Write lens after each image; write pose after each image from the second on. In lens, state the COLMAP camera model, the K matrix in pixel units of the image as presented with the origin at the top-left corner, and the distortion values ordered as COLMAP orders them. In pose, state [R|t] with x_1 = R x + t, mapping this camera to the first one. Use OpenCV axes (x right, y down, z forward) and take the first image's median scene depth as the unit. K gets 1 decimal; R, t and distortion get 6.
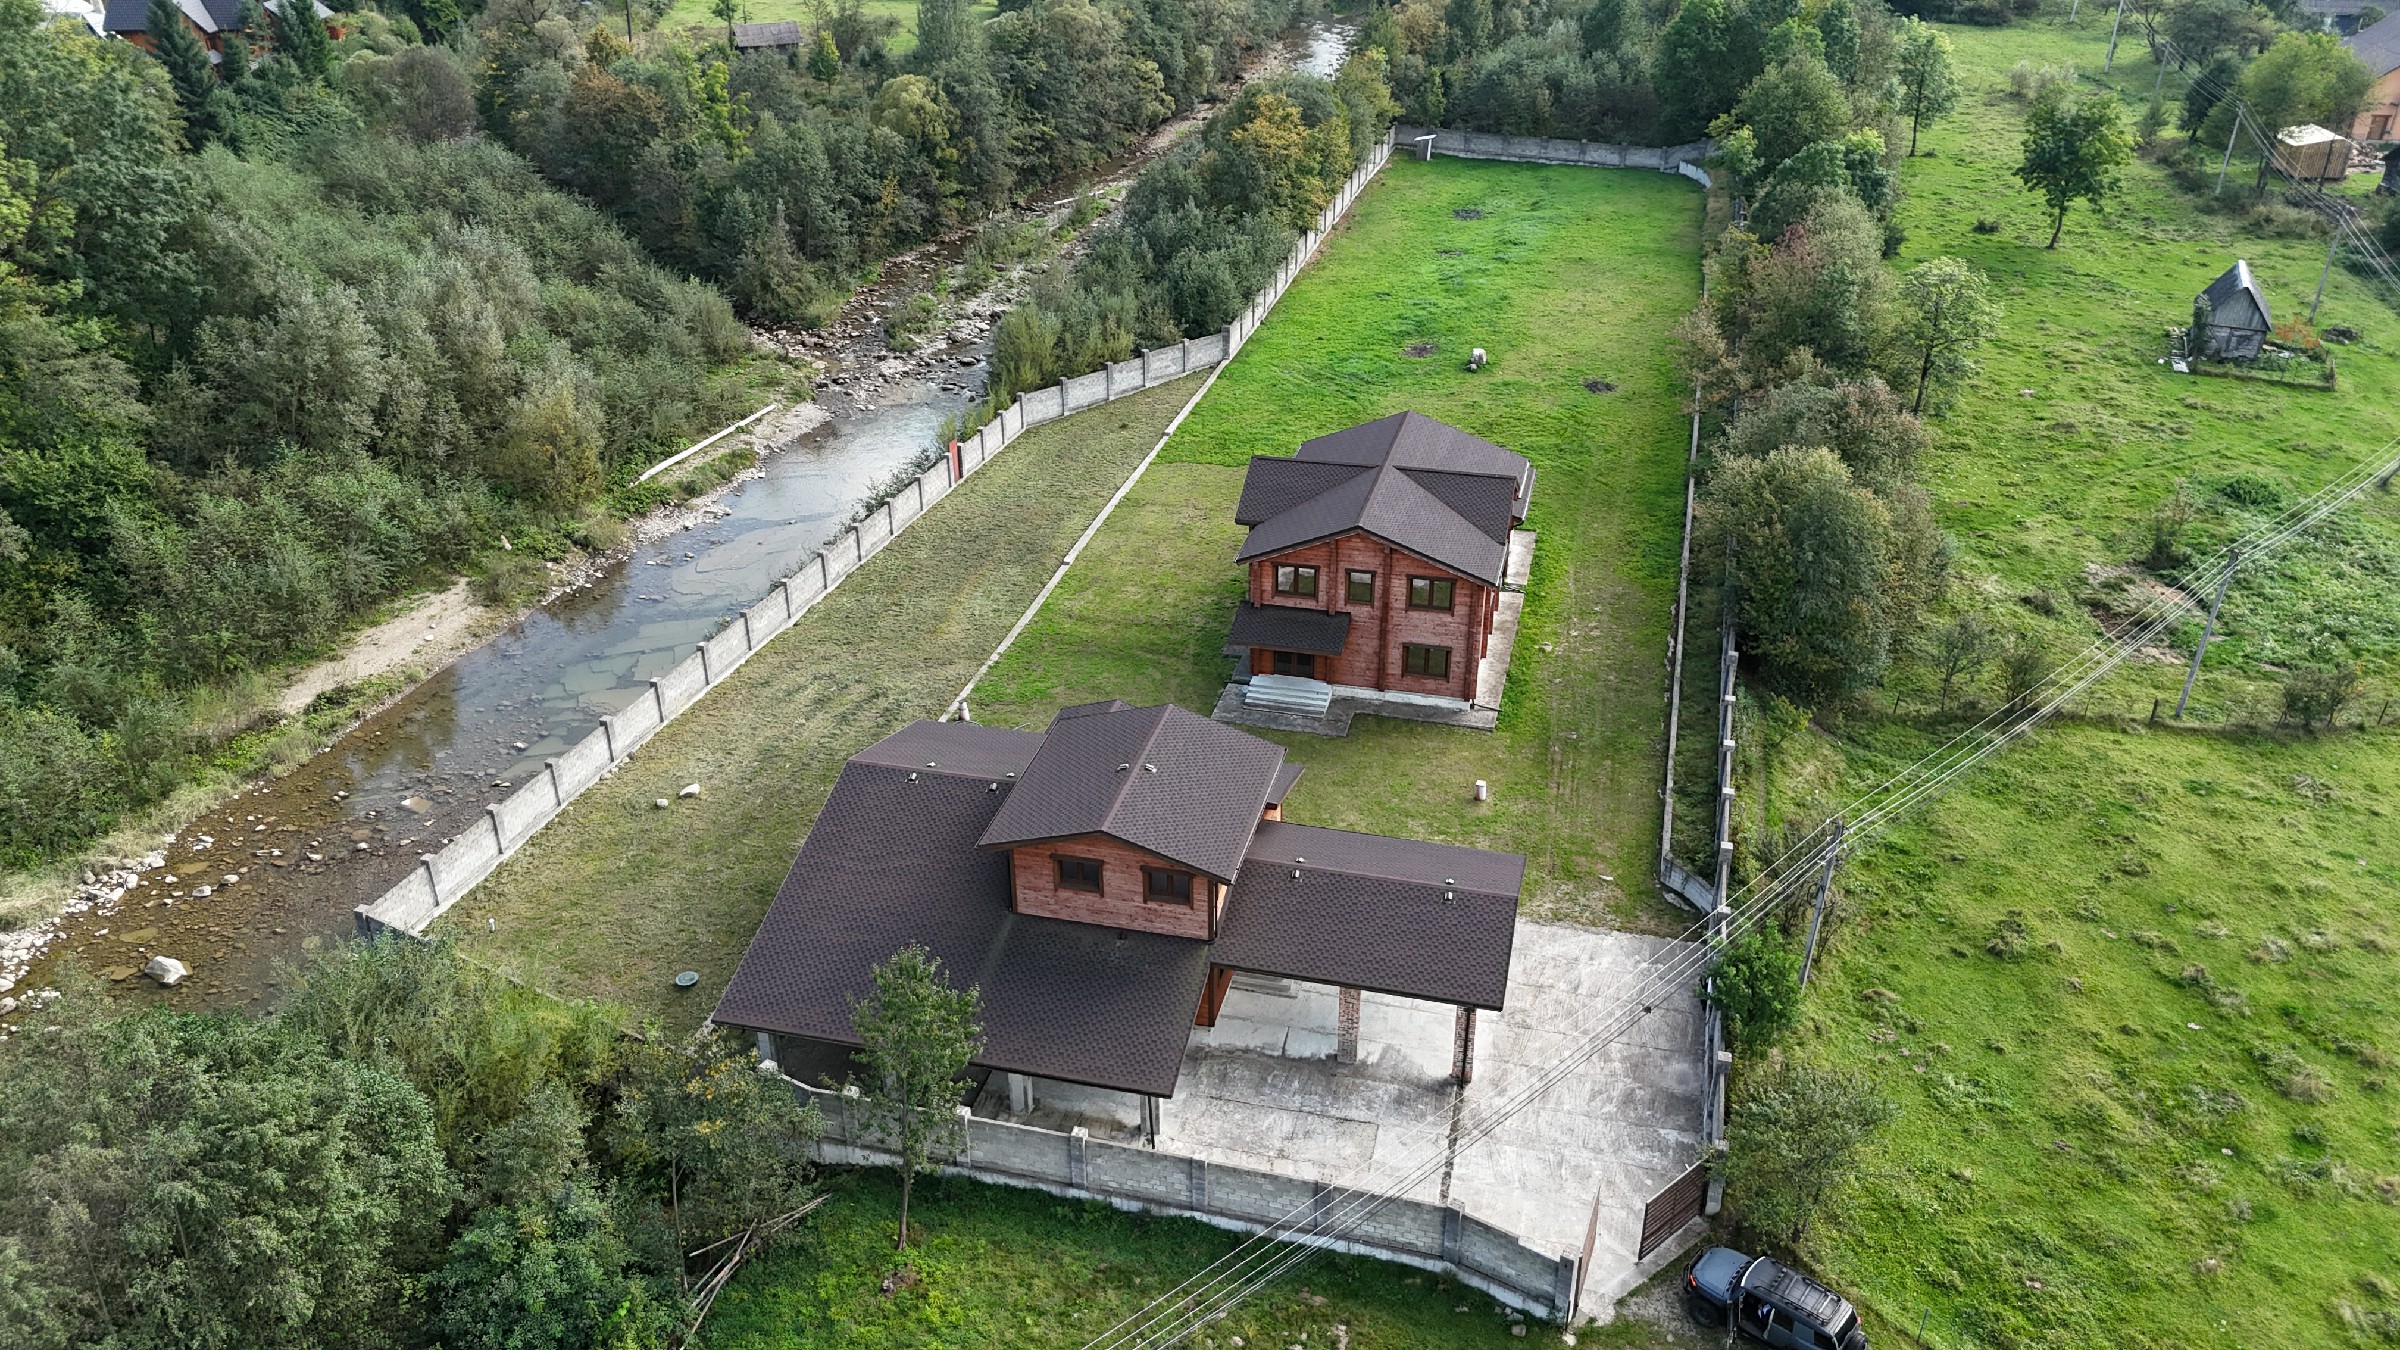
lens RADIAL K [[1764.5, 0, 1190.5], [0, 1764.5, 667.8], [0, 0, 1]] dist [0.074688, -0.069632]
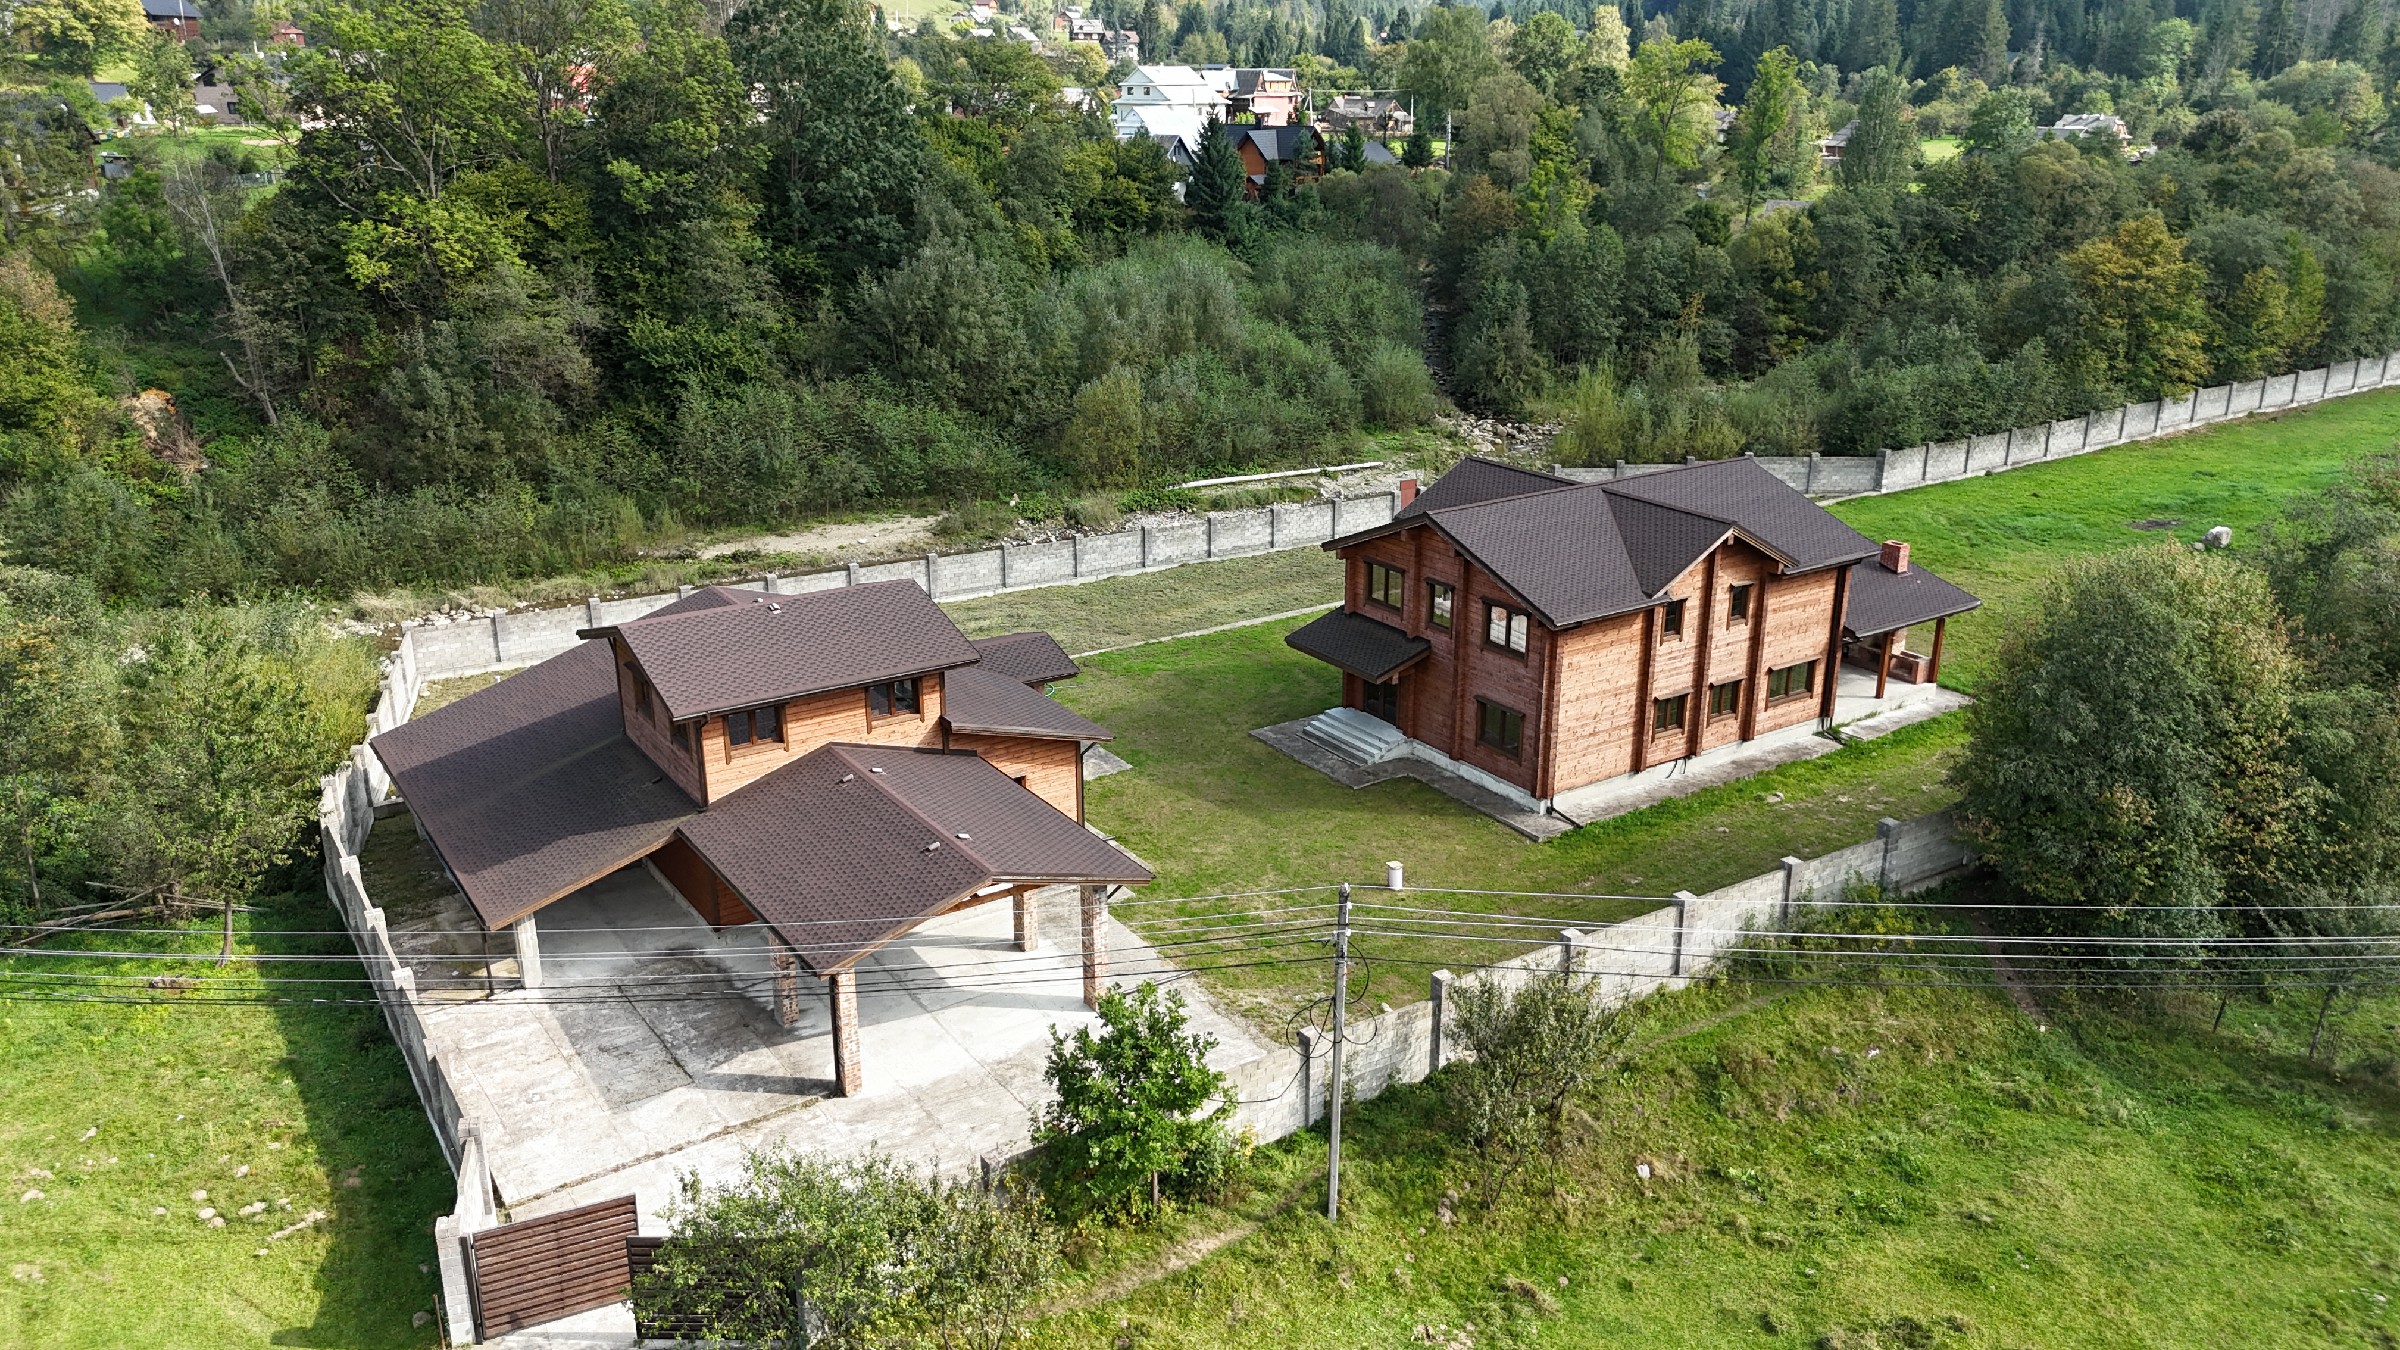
lens RADIAL K [[1764.5, 0, 1201.5], [0, 1764.5, 674.4], [0, 0, 1]] dist [0.074688, -0.069632]
pose [[0.743613, 0.223442, -0.630169, 0.416165], [-0.317246, 0.947566, -0.038374, 0.035105], [0.588553, 0.228454, 0.775509, 0.309180]]
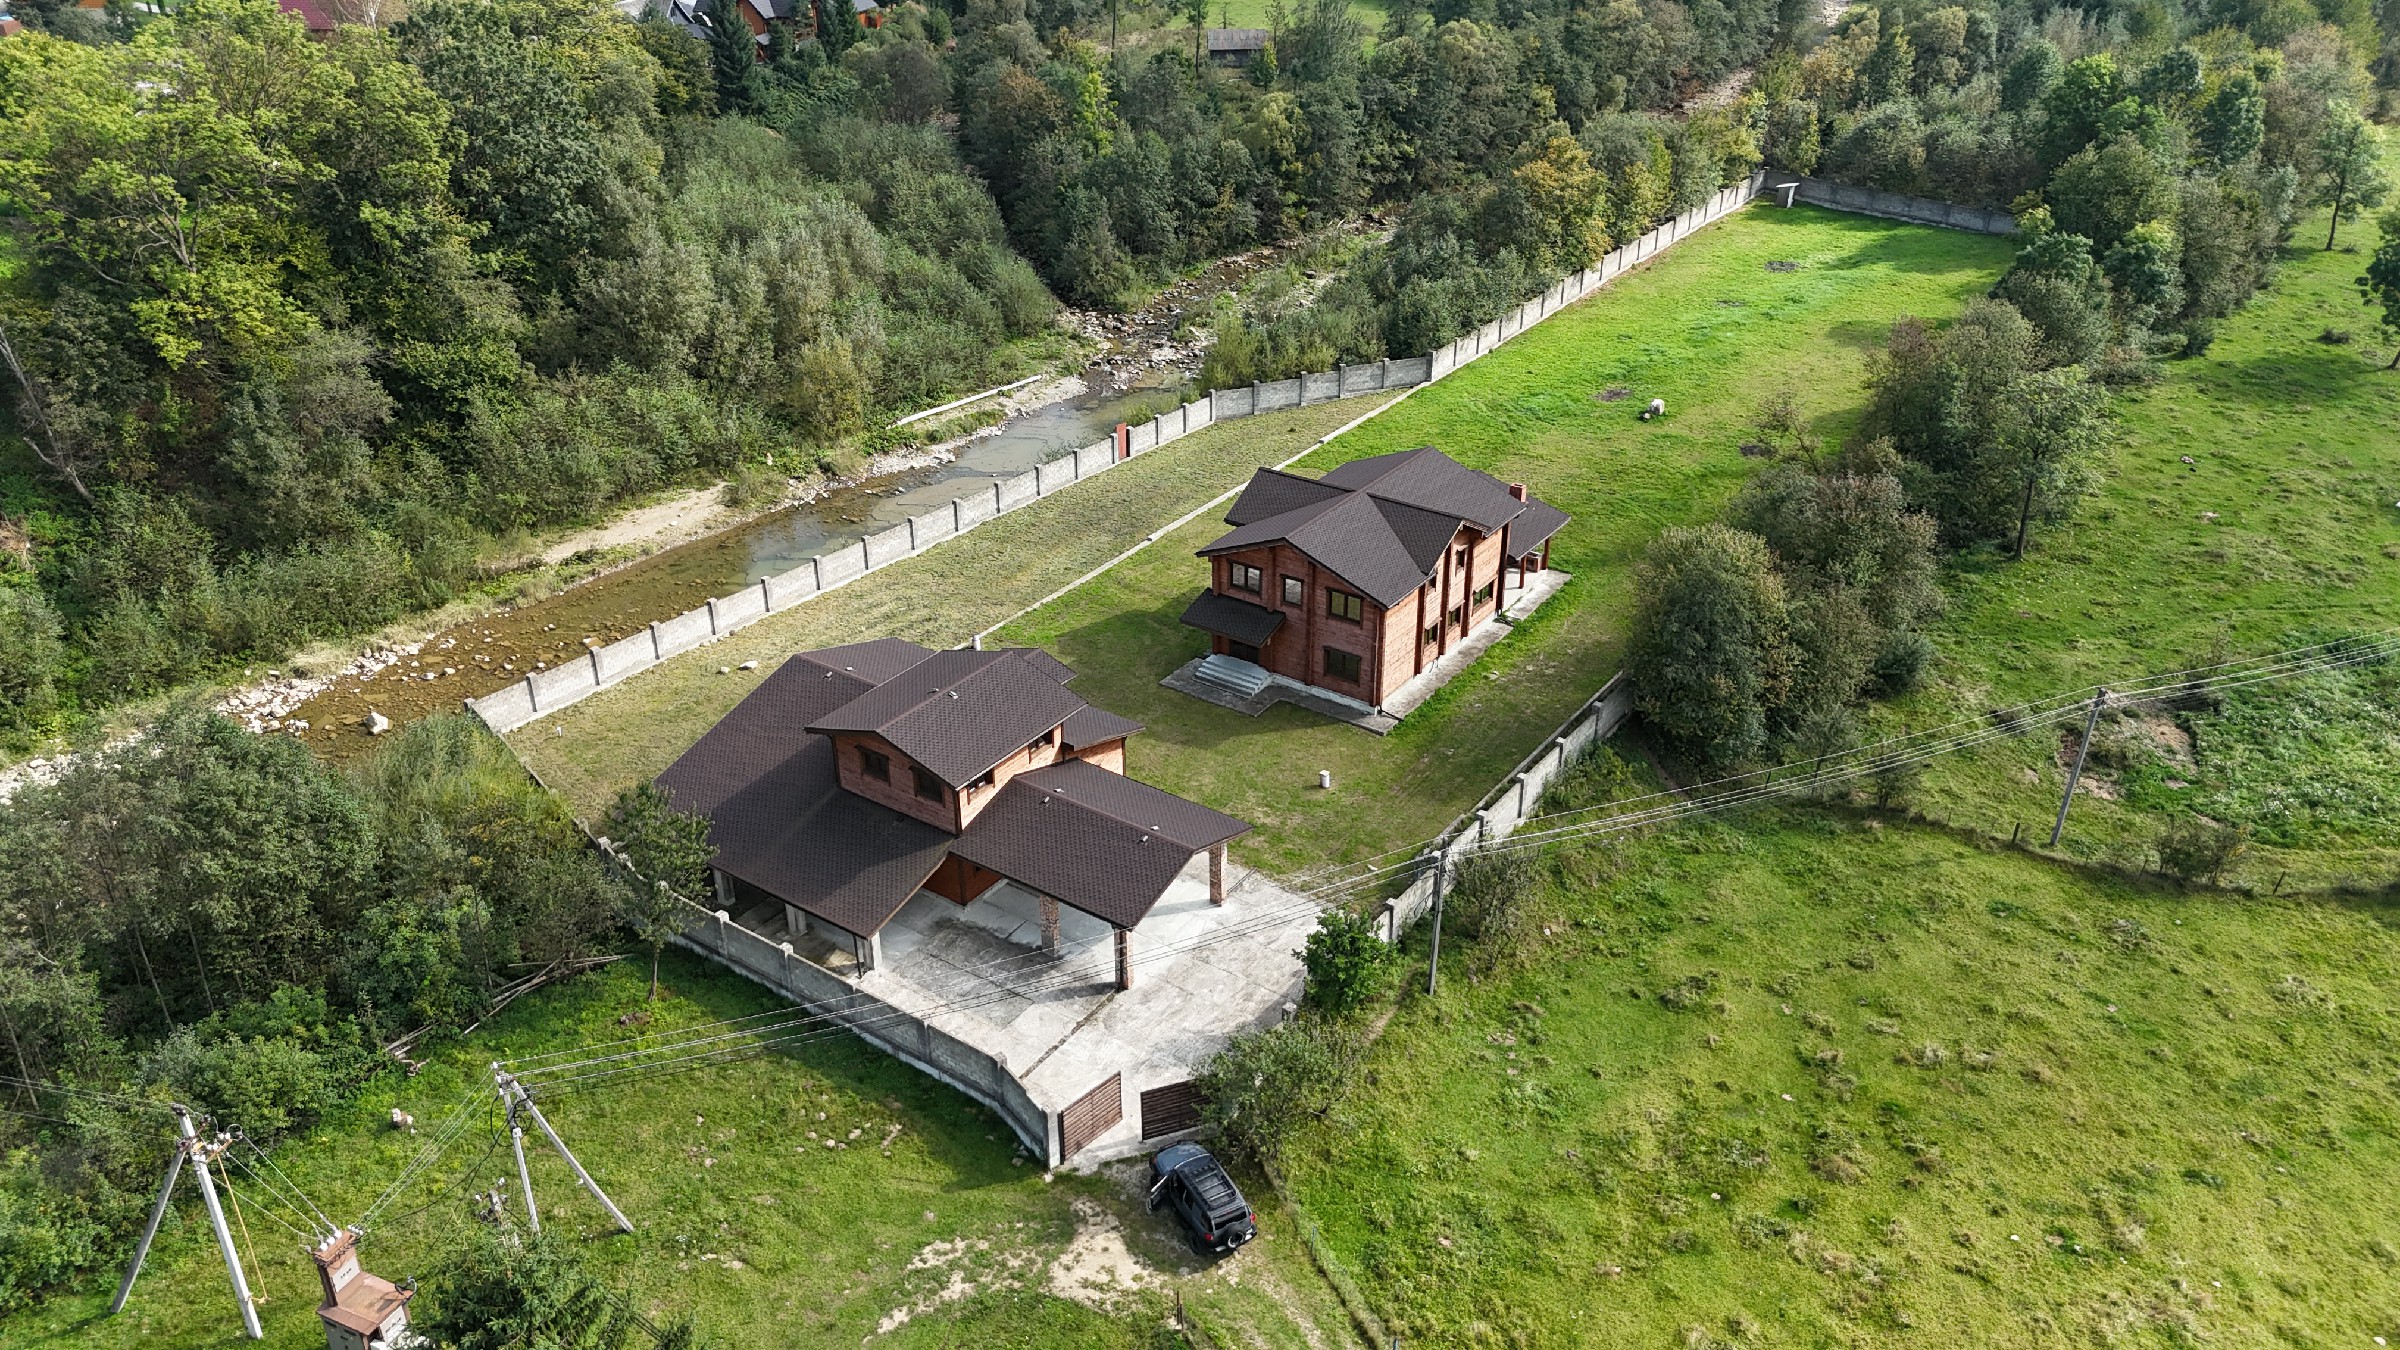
lens RADIAL K [[1764.5, 0, 1192.2], [0, 1764.5, 667.0], [0, 0, 1]] dist [0.074688, -0.069632]
pose [[0.934436, 0.169387, -0.313267, 0.337761], [-0.166606, 0.985372, 0.035837, -0.023131], [0.314755, 0.018705, 0.948989, -0.091479]]
